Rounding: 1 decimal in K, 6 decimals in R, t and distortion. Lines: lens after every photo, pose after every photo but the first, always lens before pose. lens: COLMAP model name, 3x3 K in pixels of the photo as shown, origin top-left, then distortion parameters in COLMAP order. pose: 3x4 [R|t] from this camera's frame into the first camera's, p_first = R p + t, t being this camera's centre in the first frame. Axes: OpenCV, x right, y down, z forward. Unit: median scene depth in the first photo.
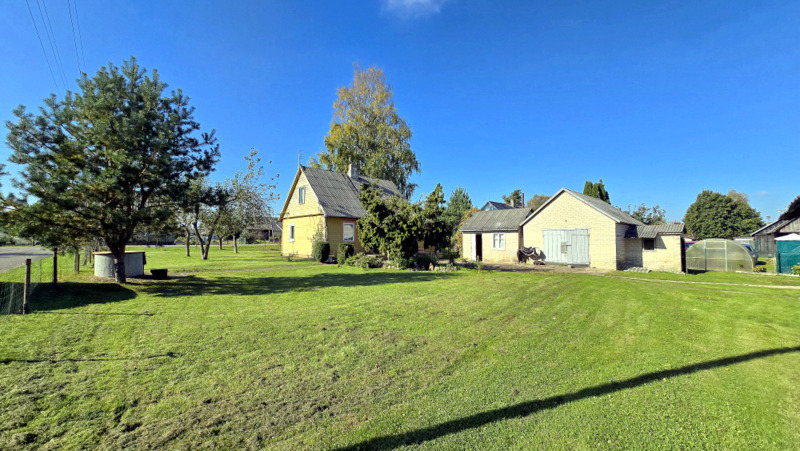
lens RADIAL K [[324.8, 0, 409.9], [0, 324.8, 233.9], [0, 0, 1]] dist [-0.003748, -0.000727]
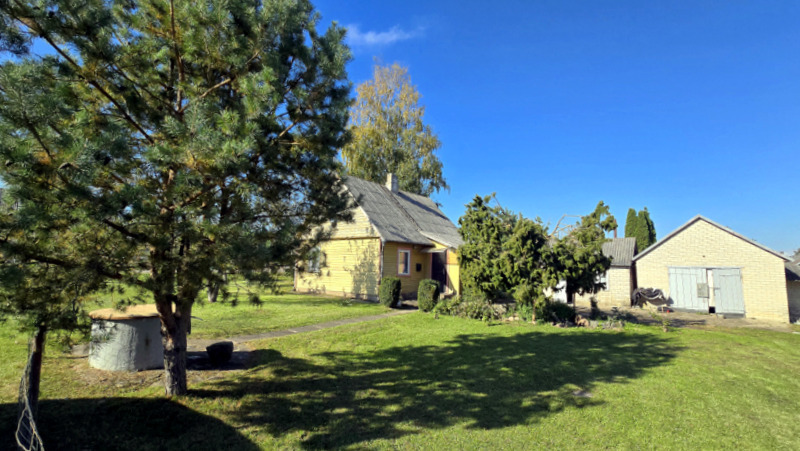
lens RADIAL K [[347.7, 0, 411.6], [0, 347.7, 229.0], [0, 0, 1]] dist [-0.002017, -0.001347]
pose [[0.991371, 0.035686, 0.126135, -0.411463], [-0.025124, 0.996119, -0.084354, -0.022007], [-0.128656, 0.080457, 0.988420, 0.310747]]
